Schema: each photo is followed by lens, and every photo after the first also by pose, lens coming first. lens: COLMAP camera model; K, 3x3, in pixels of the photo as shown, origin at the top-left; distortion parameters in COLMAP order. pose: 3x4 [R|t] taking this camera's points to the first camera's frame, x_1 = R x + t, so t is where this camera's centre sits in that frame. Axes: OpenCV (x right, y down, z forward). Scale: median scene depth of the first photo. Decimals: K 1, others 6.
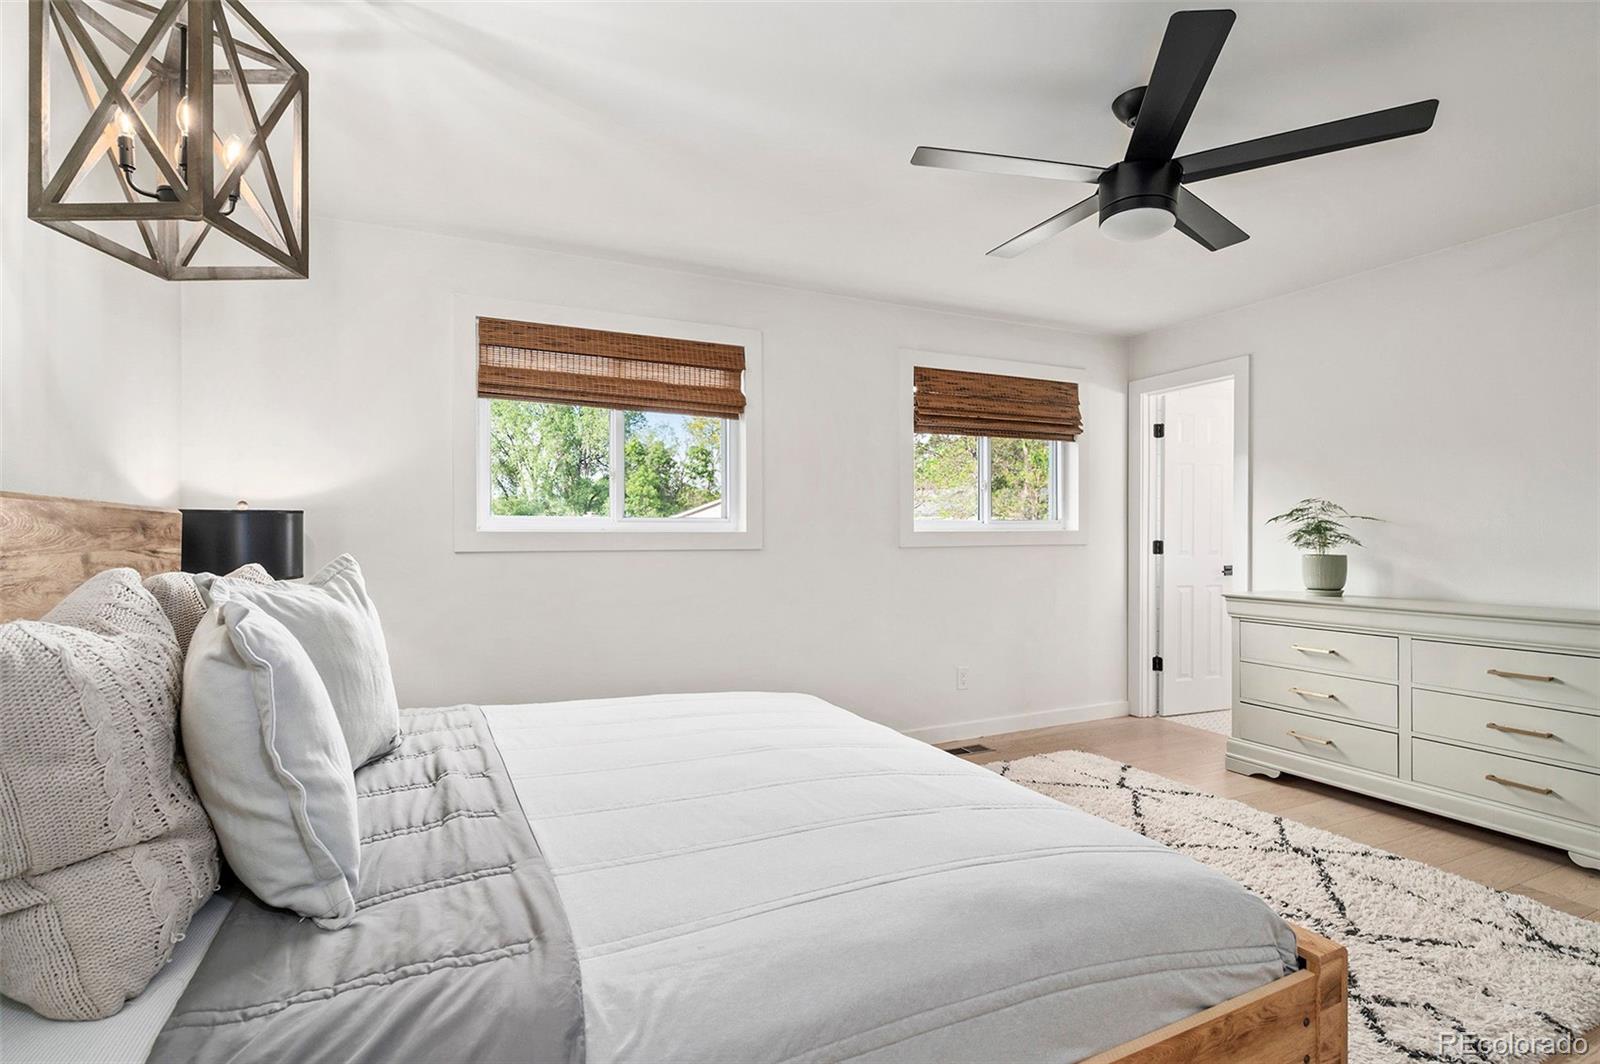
lens RADIAL K [[747.9, 0, 800.0], [0, 747.9, 532.0], [0, 0, 1]] dist [0.000338, -0.000019]
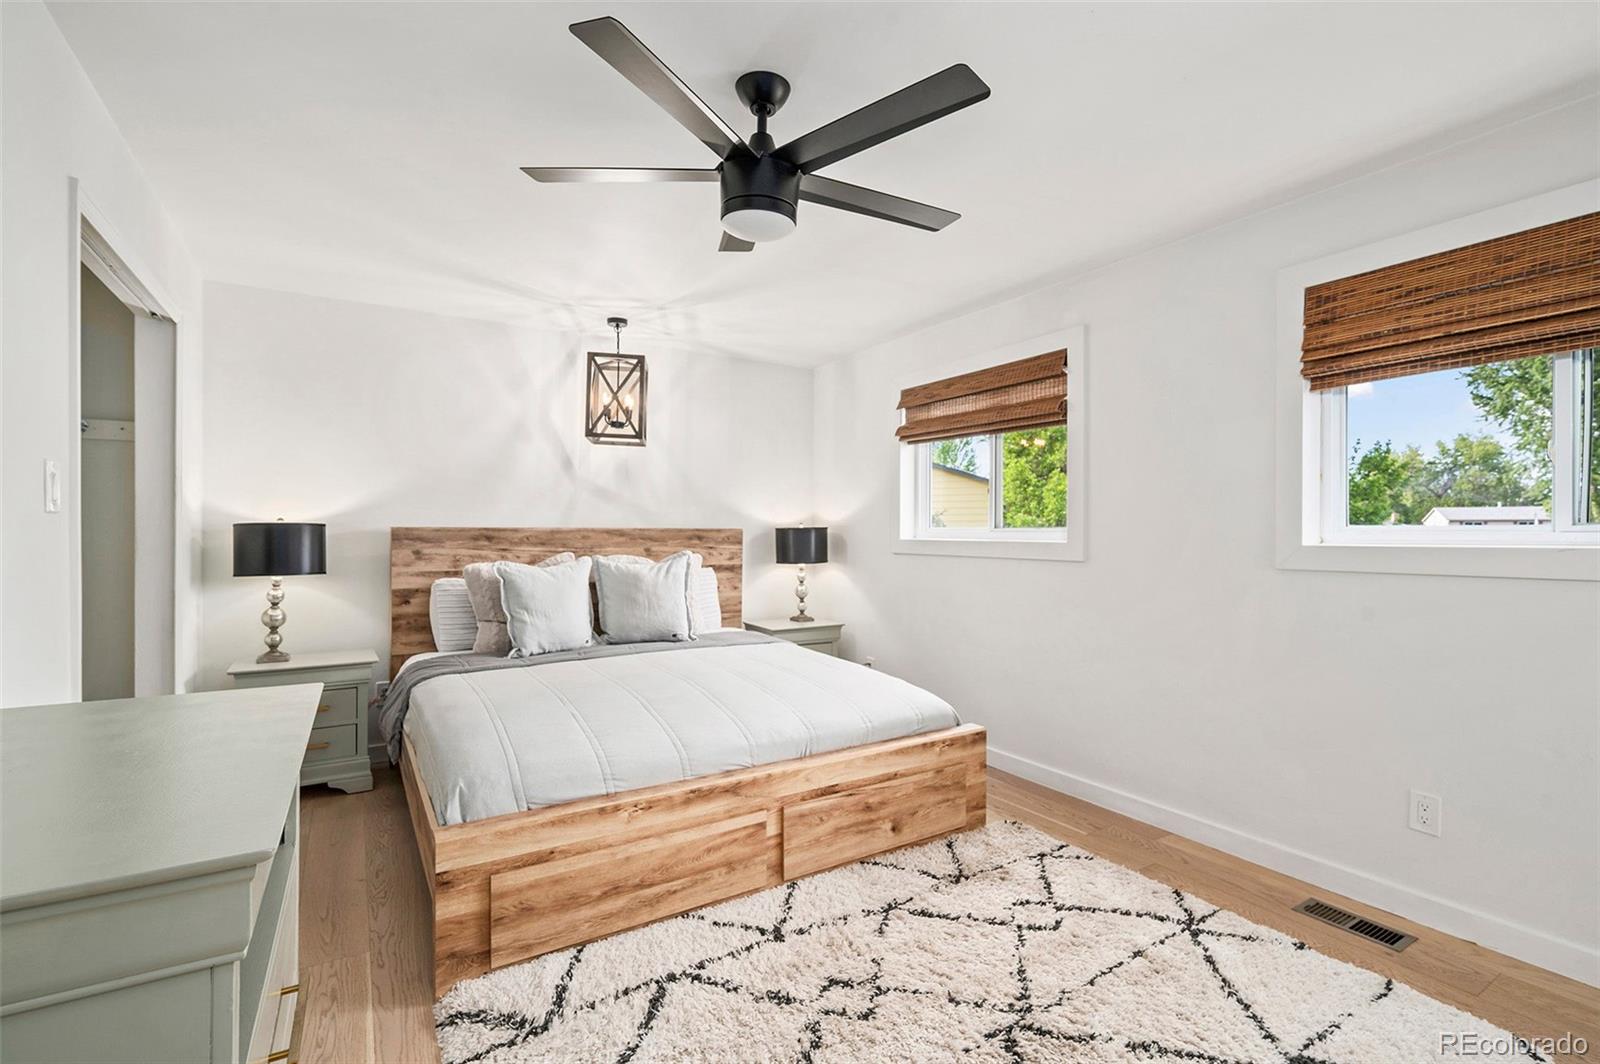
lens RADIAL K [[753.0, 0, 800.0], [0, 753.0, 532.0], [0, 0, 1]] dist [-0.000588, -0.000172]
pose [[0.096623, -0.007665, -0.995292, 0.752482], [-0.012505, 0.999882, -0.008915, -0.000715], [0.995242, 0.013308, 0.096516, 0.506121]]
